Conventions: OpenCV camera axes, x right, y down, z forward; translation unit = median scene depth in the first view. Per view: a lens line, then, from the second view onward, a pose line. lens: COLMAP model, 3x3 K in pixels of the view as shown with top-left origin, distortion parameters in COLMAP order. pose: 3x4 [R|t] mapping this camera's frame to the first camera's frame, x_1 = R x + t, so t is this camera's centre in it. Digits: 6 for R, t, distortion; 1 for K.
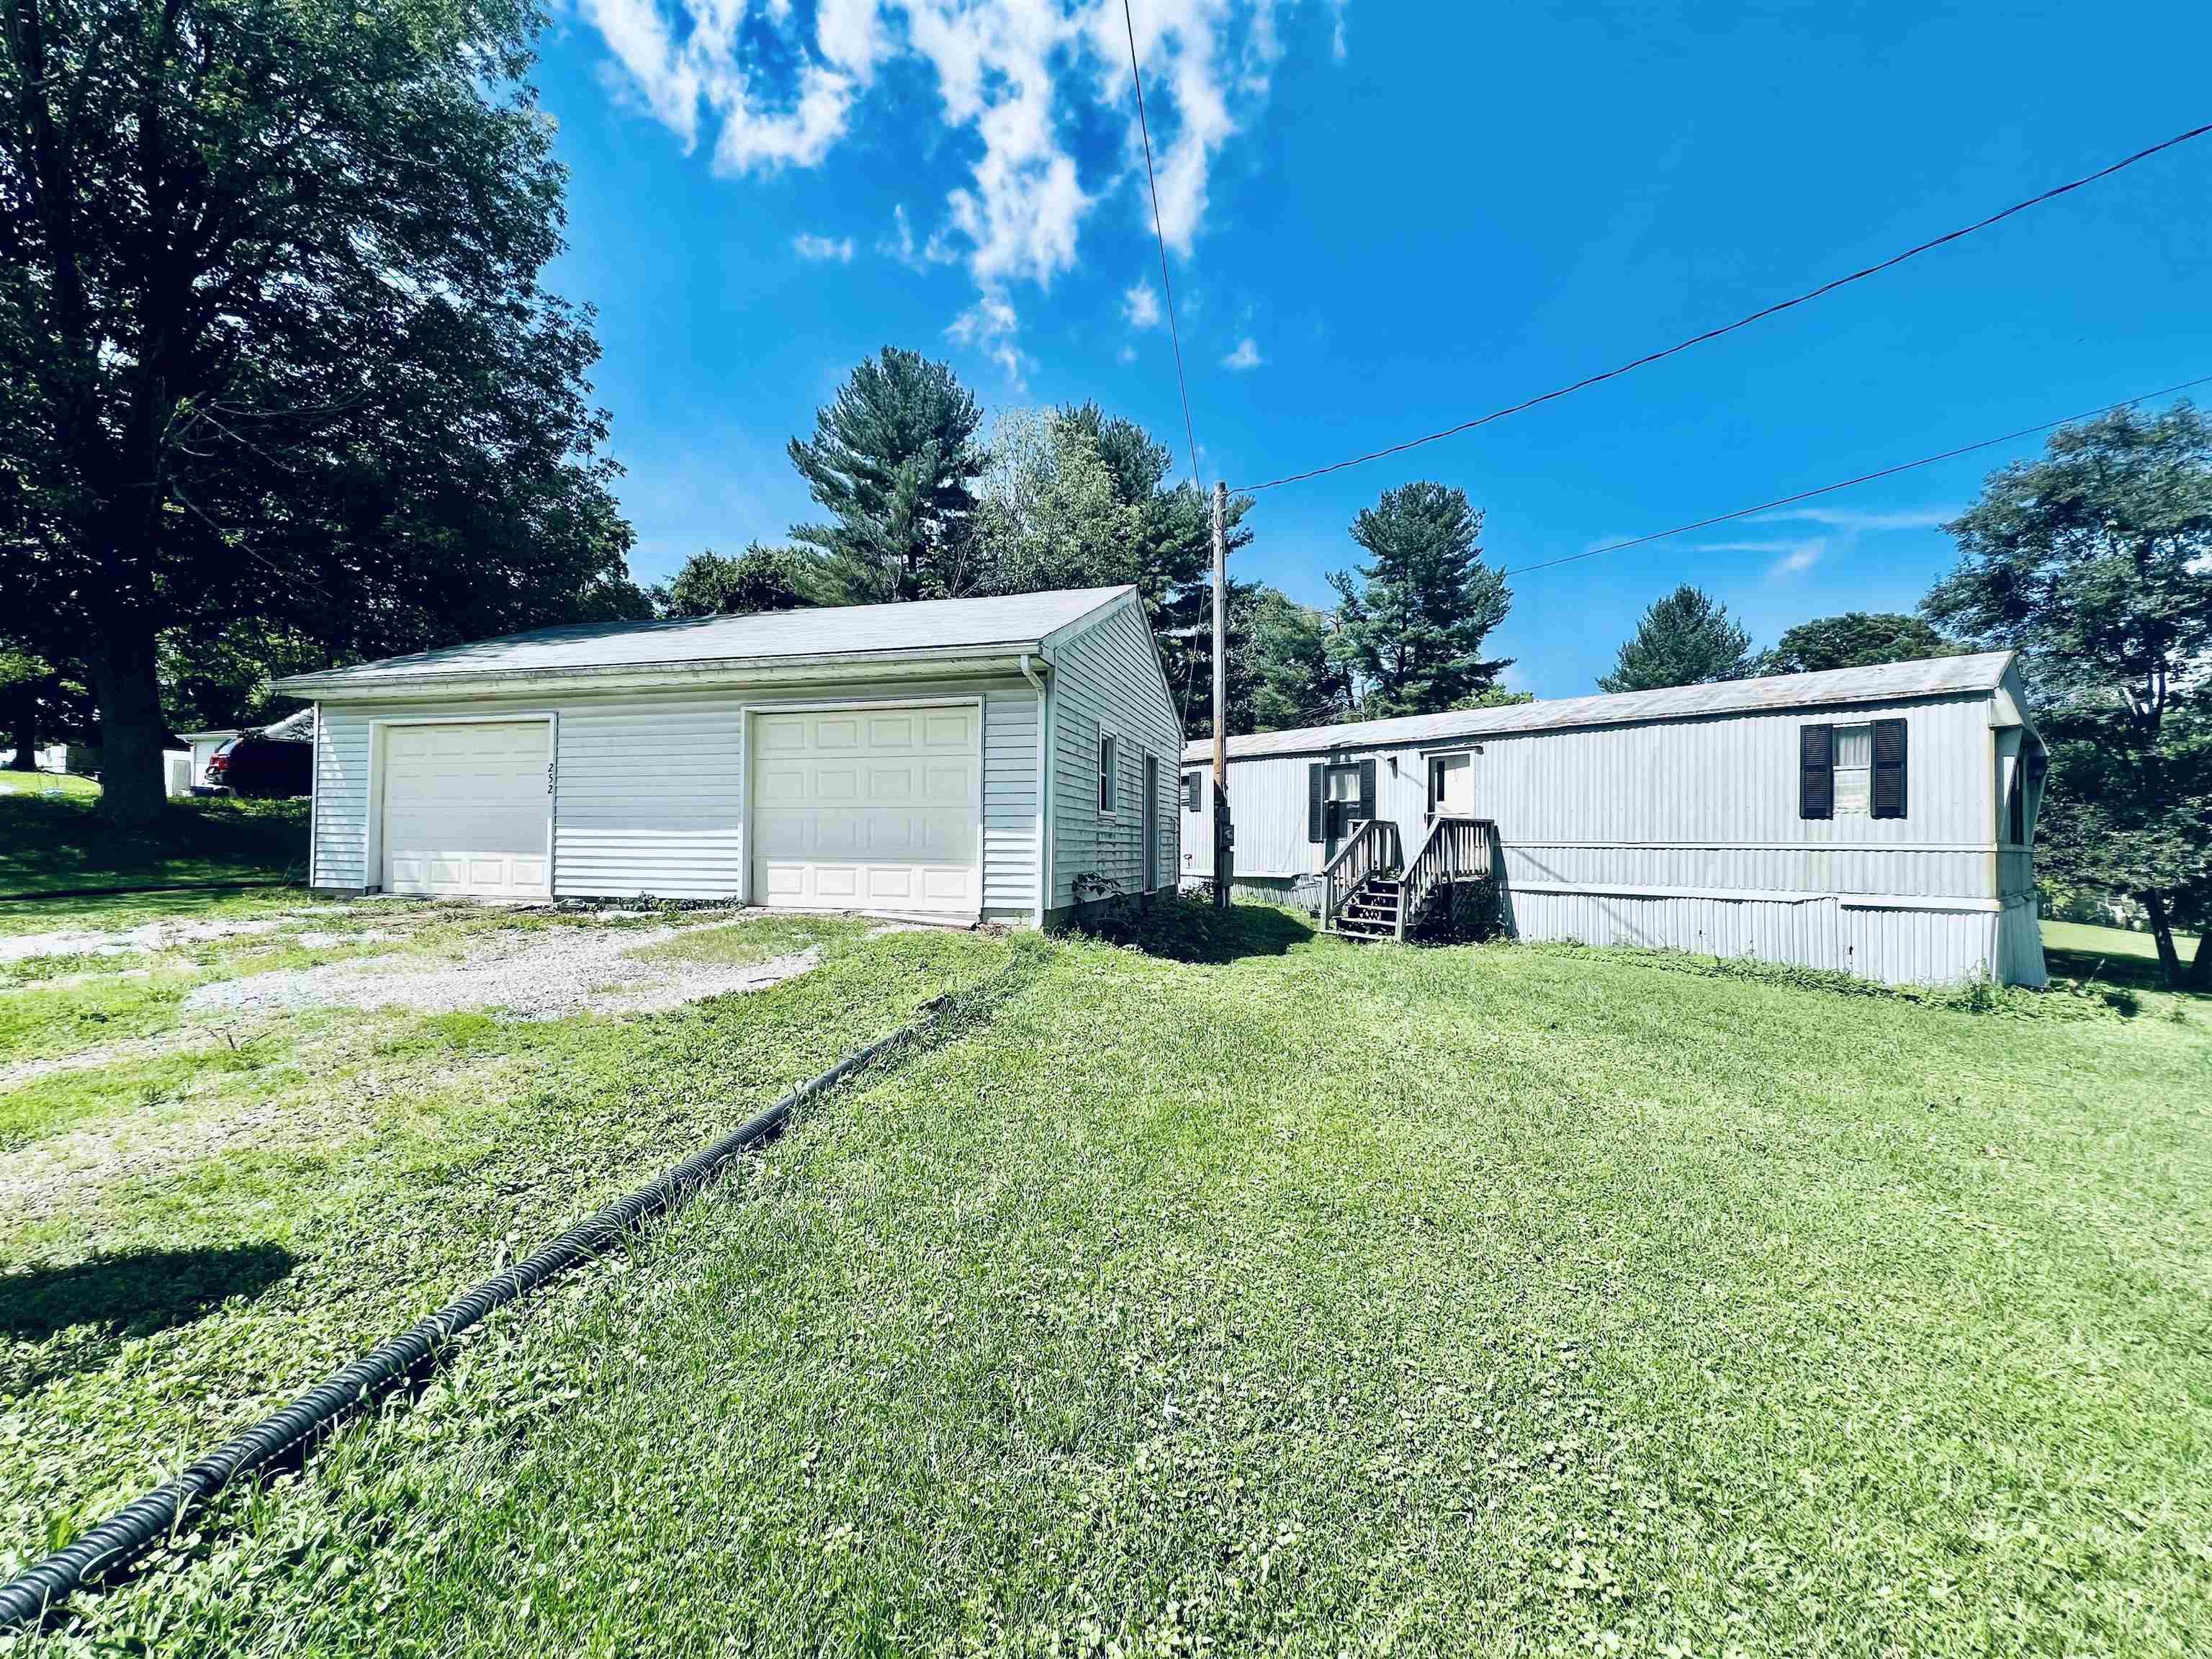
lens RADIAL K [[878.7, 0, 1107.5], [0, 878.7, 831.2], [0, 0, 1]] dist [0.001820, -0.000266]
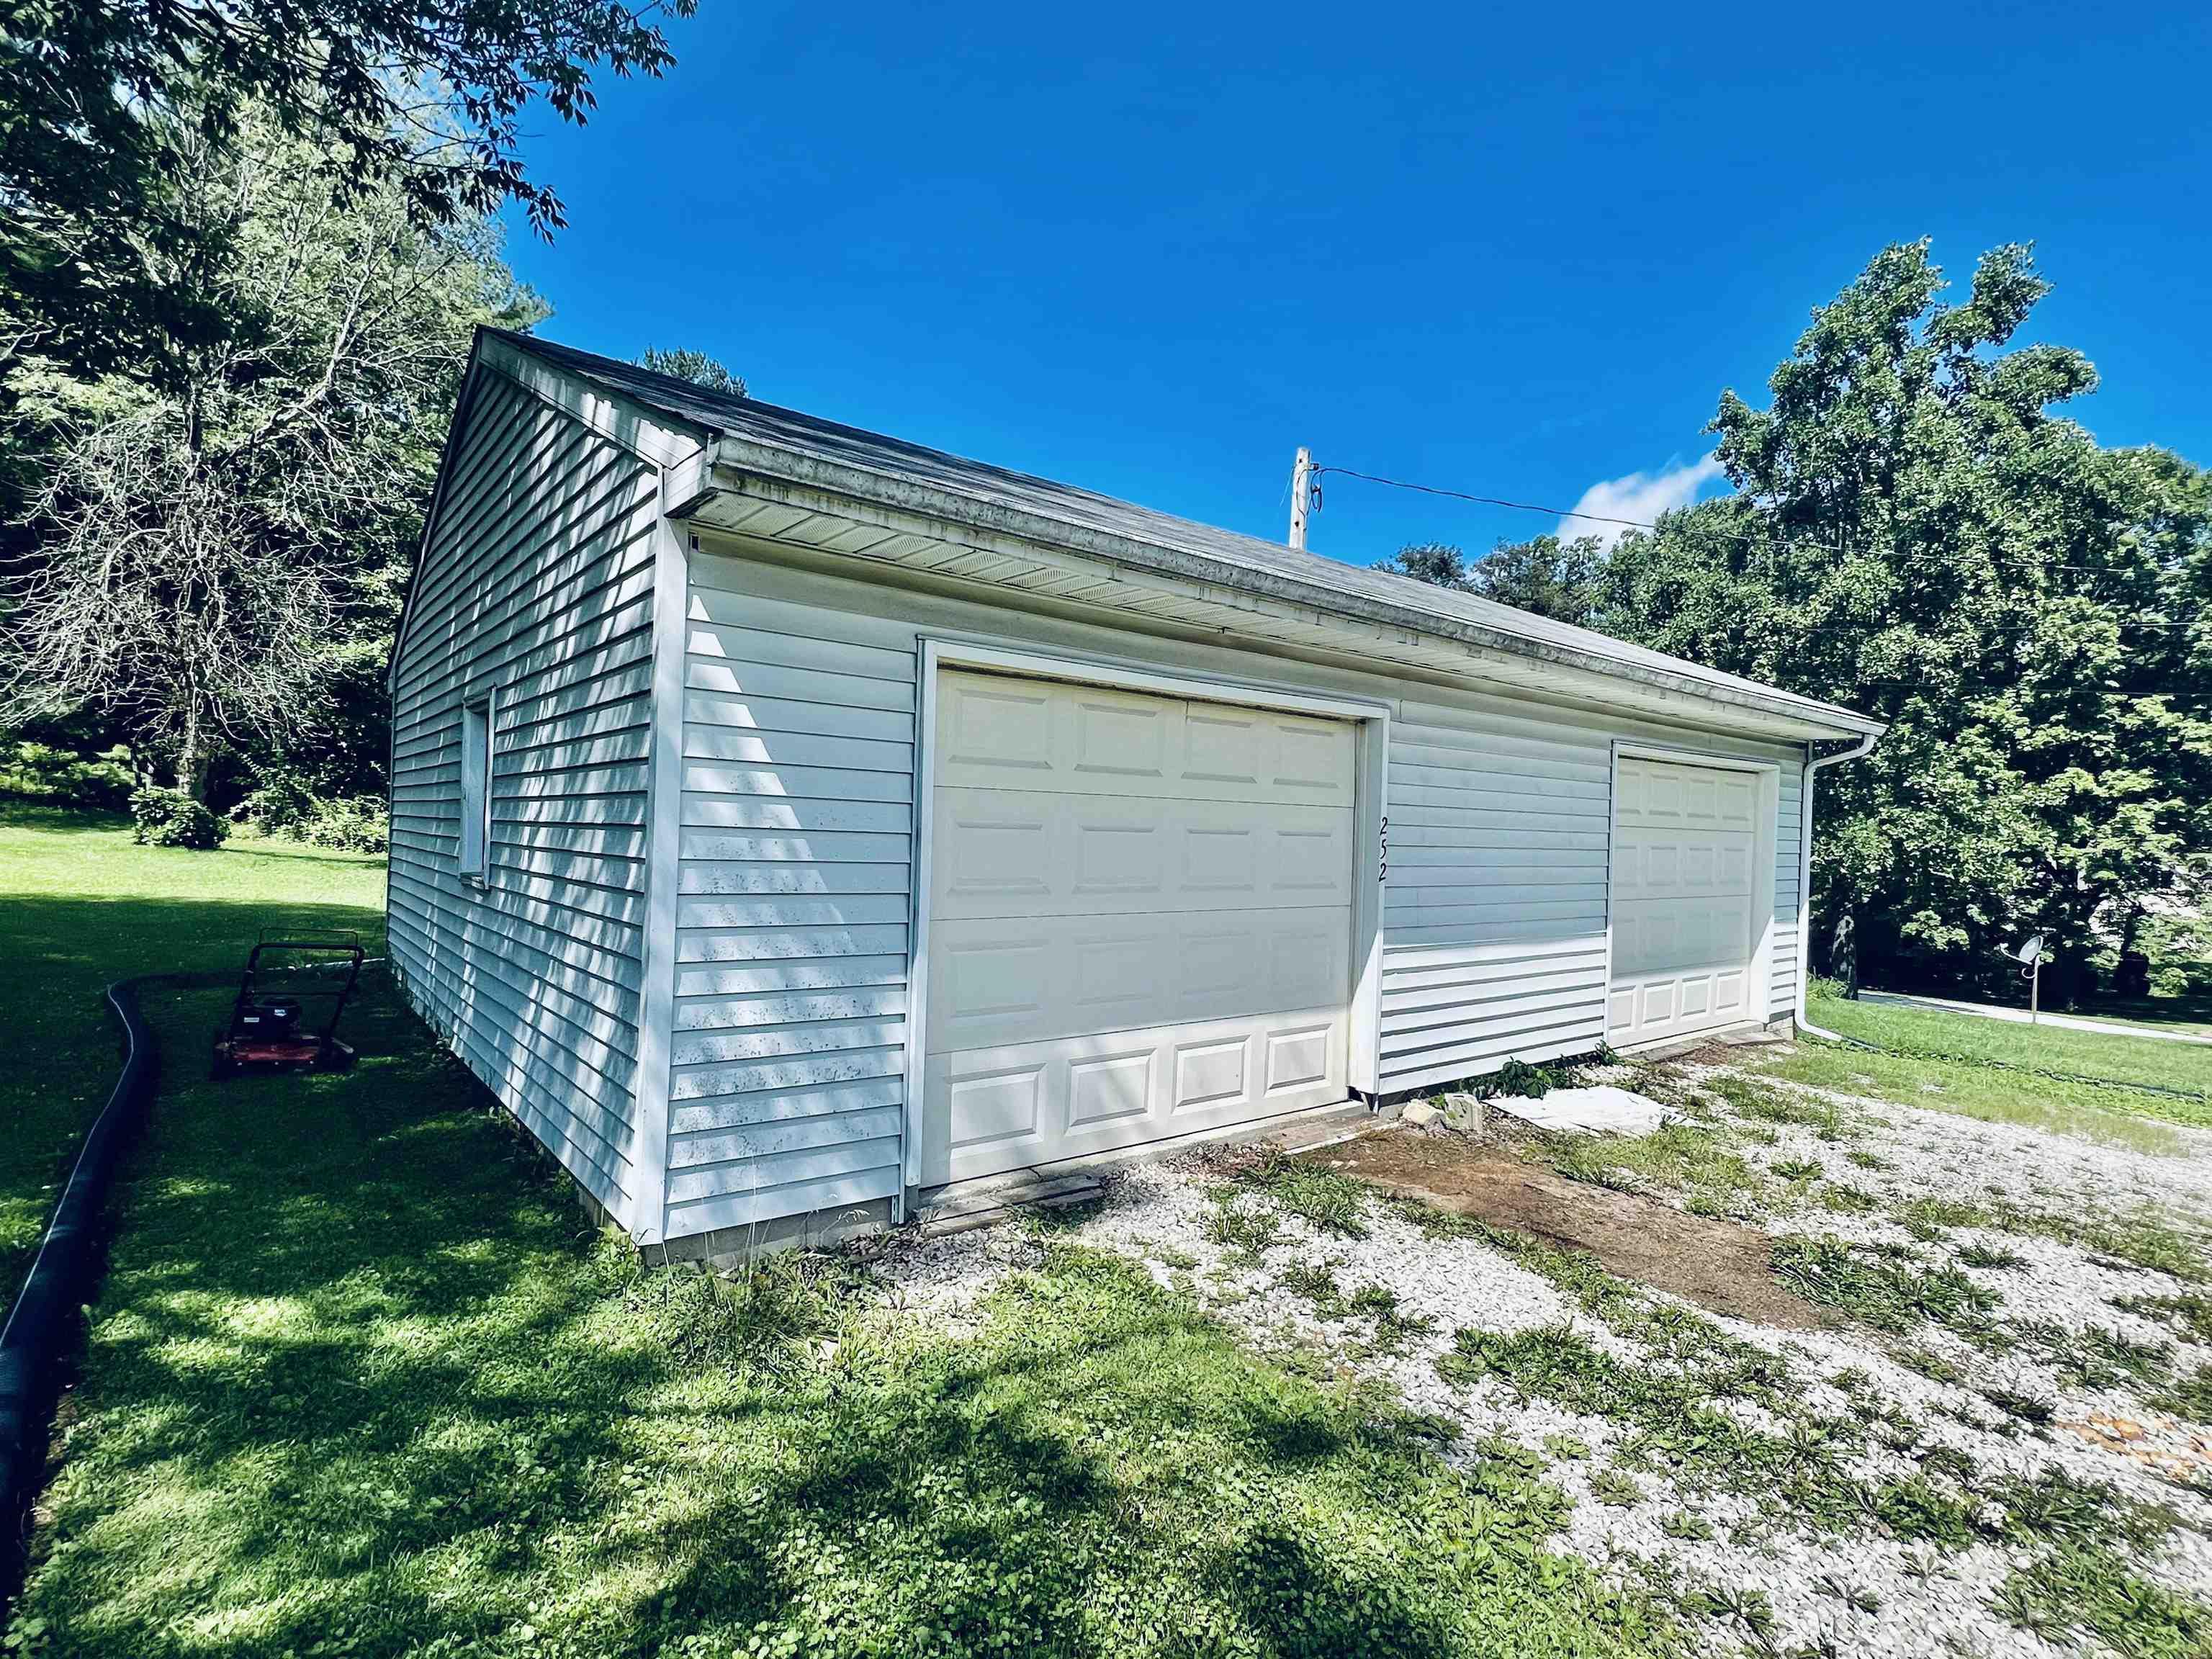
lens RADIAL K [[1101.5, 0, 1105.9], [0, 1101.5, 827.1], [0, 0, 1]] dist [0.001784, -0.000127]
pose [[0.583925, 0.007761, 0.811770, -1.108541], [-0.037019, 0.999169, 0.017076, -0.070742], [-0.810963, -0.040022, 0.583727, 0.720750]]
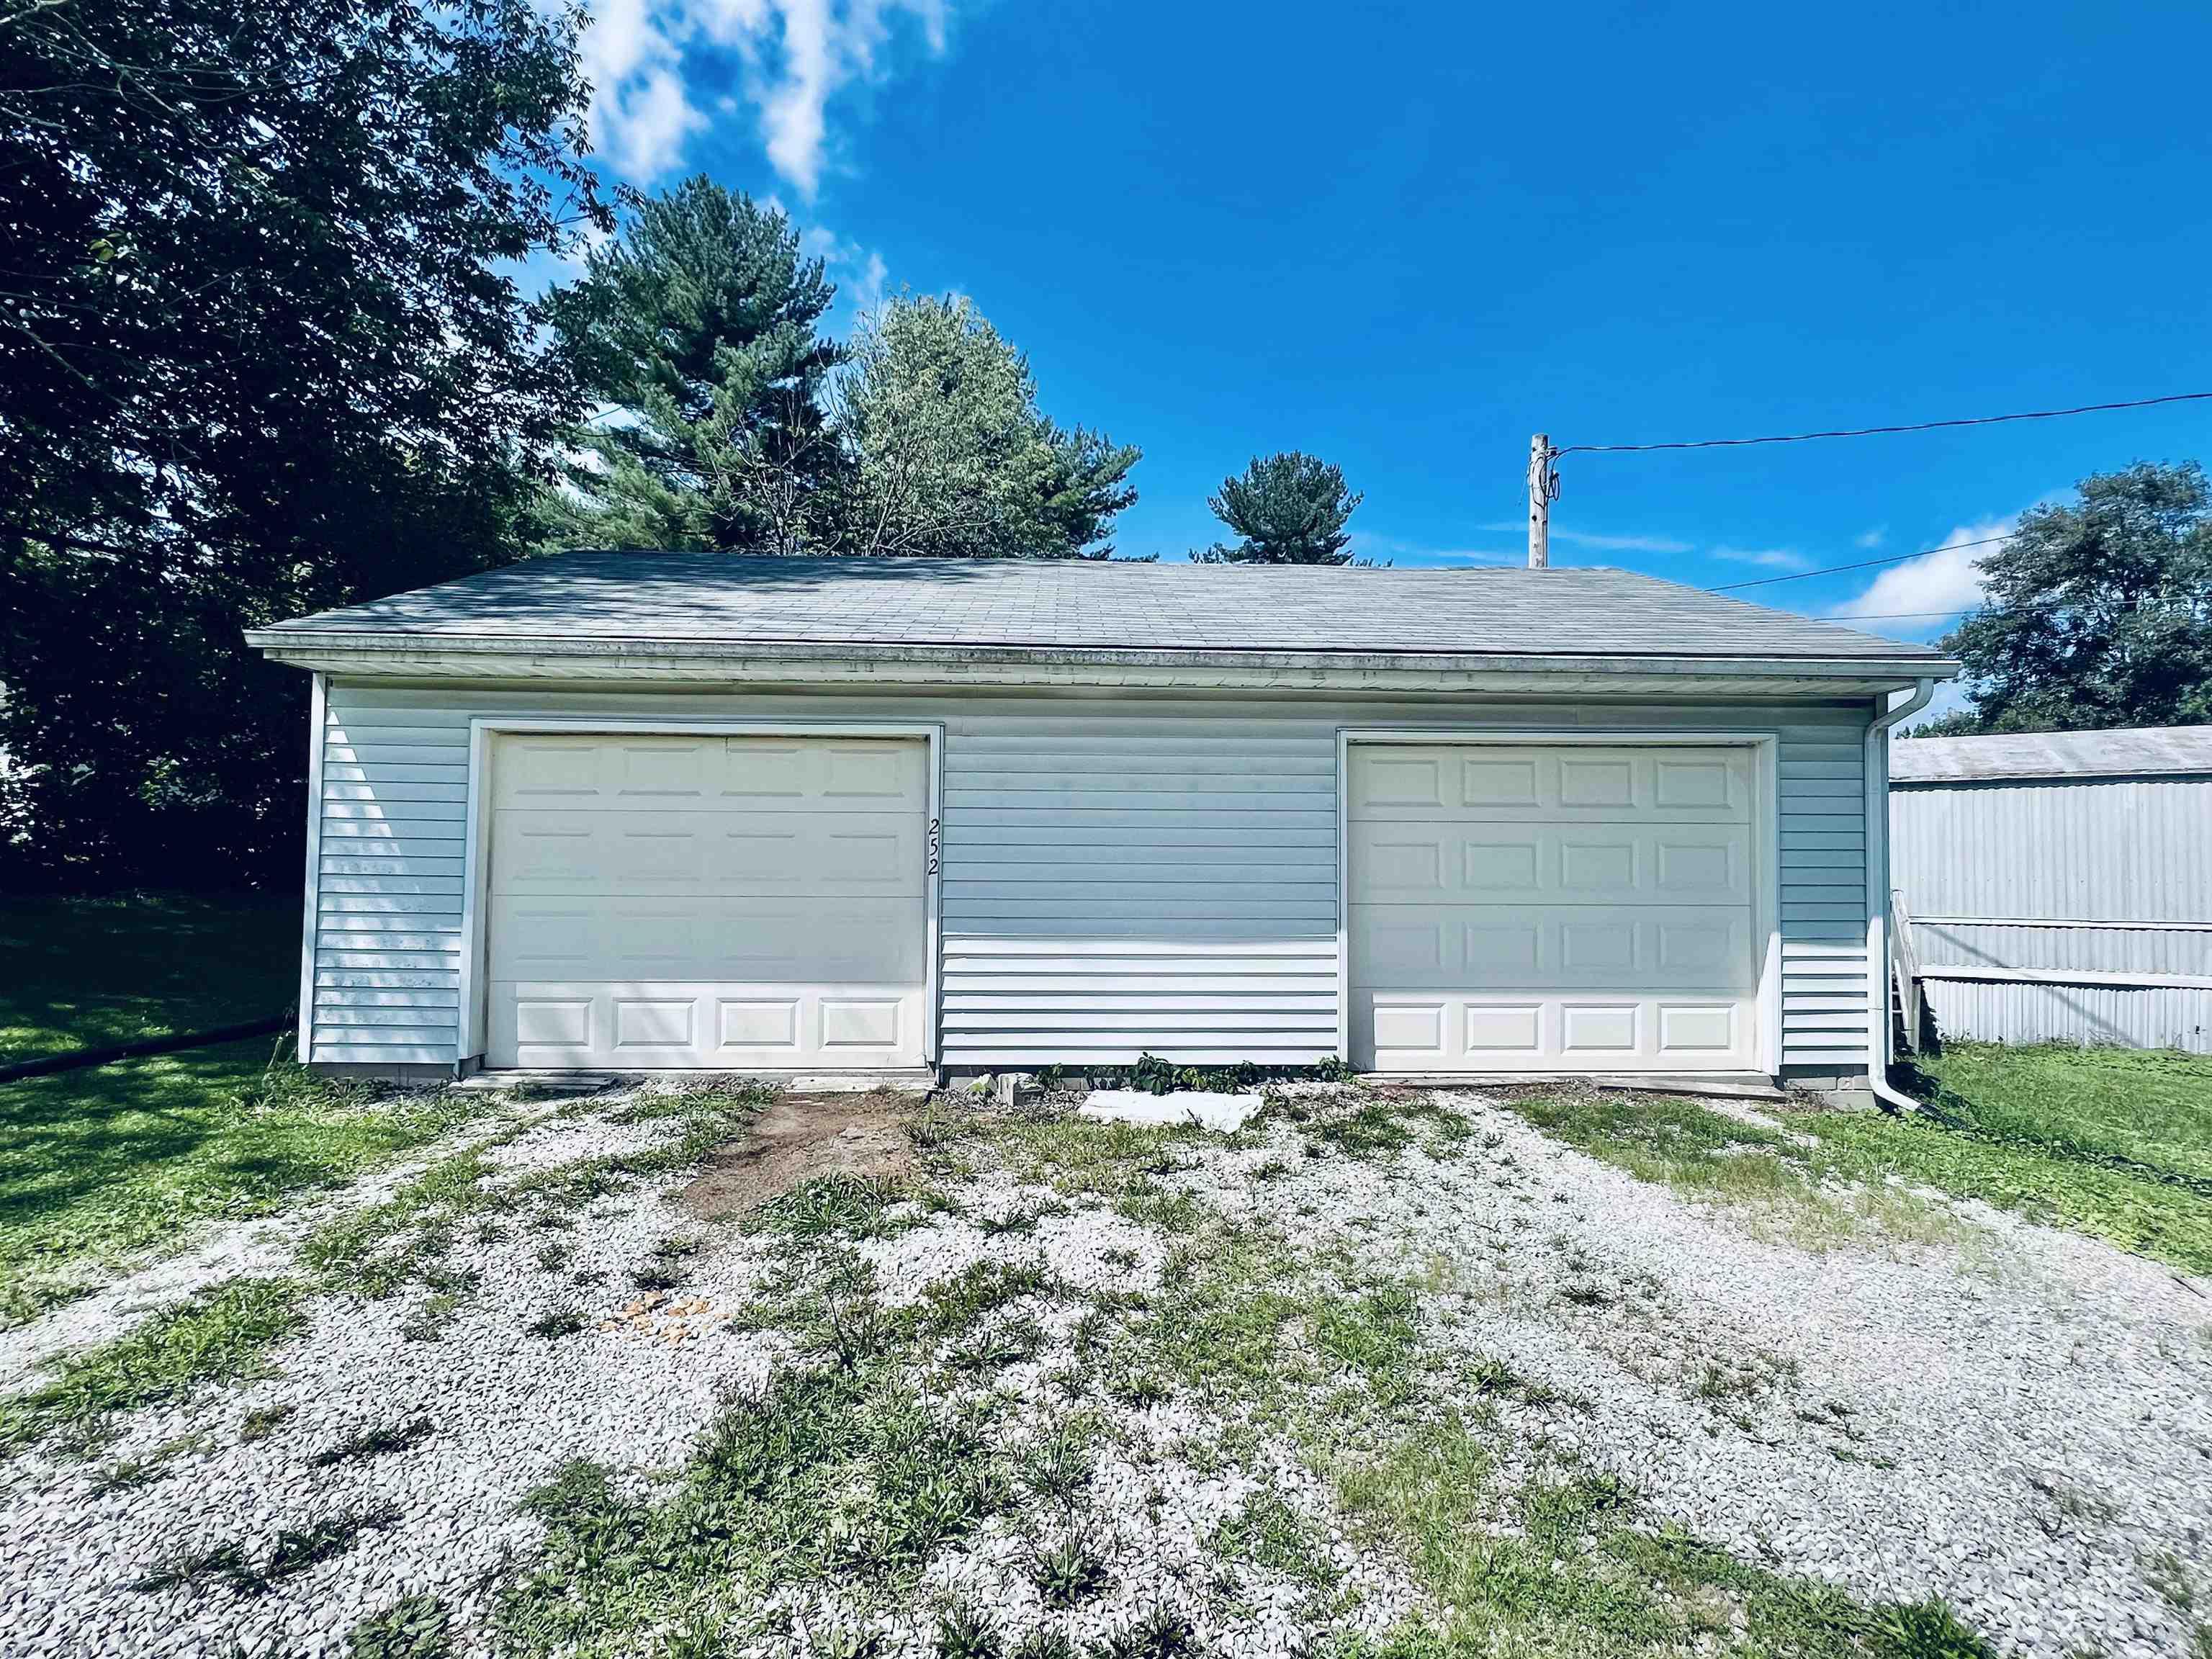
lens RADIAL K [[1101.5, 0, 1099.3], [0, 1101.5, 826.4], [0, 0, 1]] dist [0.001784, -0.000127]
pose [[0.954547, 0.010311, 0.297883, -0.683703], [-0.002117, 0.999611, -0.027818, -0.050155], [-0.298054, 0.025923, 0.954197, 0.303126]]
